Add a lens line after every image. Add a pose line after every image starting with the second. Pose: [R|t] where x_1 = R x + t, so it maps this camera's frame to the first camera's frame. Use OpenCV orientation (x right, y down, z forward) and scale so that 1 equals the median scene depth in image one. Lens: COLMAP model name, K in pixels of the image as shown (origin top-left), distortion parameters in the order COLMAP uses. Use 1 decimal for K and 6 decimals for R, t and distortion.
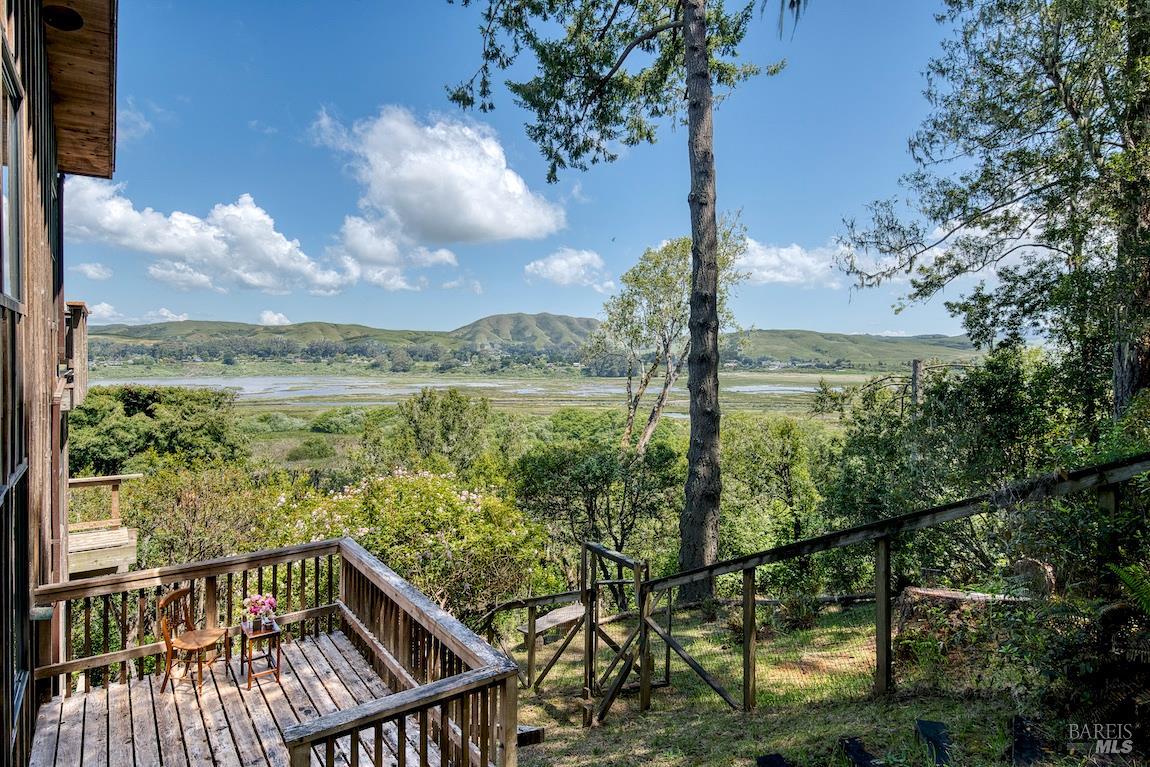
lens RADIAL K [[642.7, 0, 594.9], [0, 642.7, 384.0], [0, 0, 1]] dist [0.003637, 0.001369]
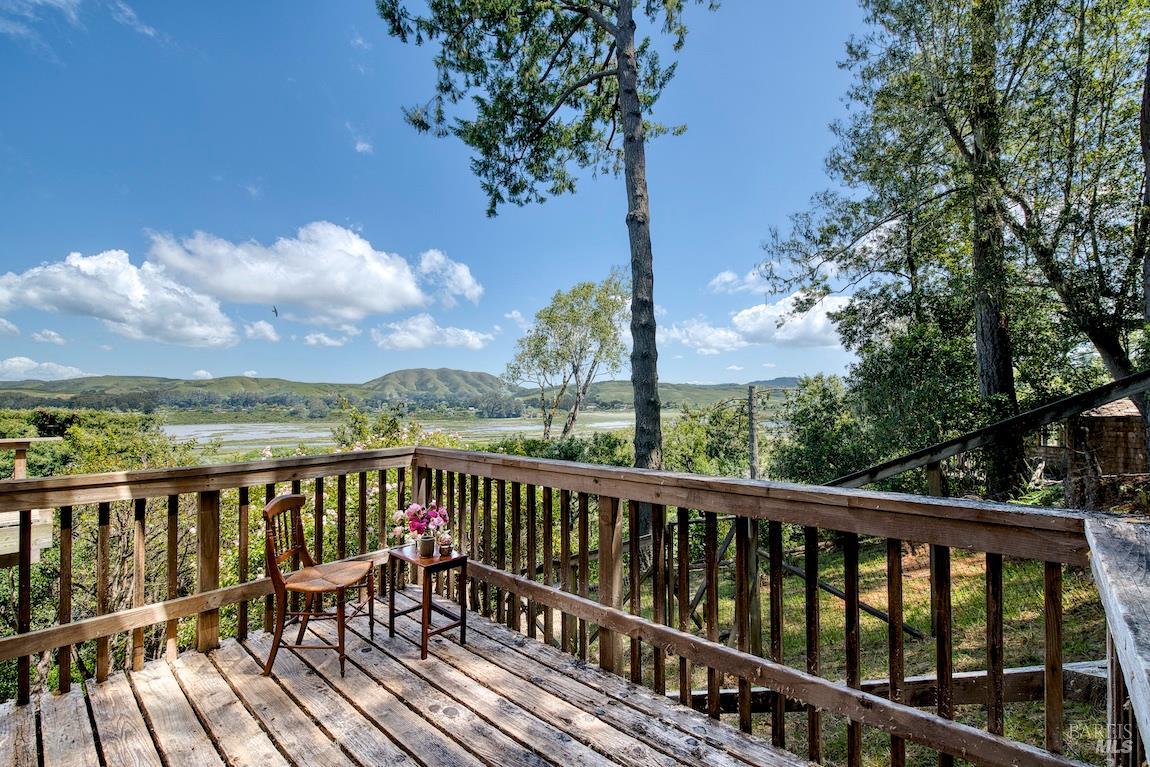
lens RADIAL K [[503.4, 0, 587.9], [0, 503.4, 400.1], [0, 0, 1]] dist [0.010395, -0.010459]
pose [[0.979992, -0.015946, 0.198399, -0.083575], [0.025085, 0.998733, -0.043636, 0.058102], [-0.197452, 0.047740, 0.979150, 0.106531]]
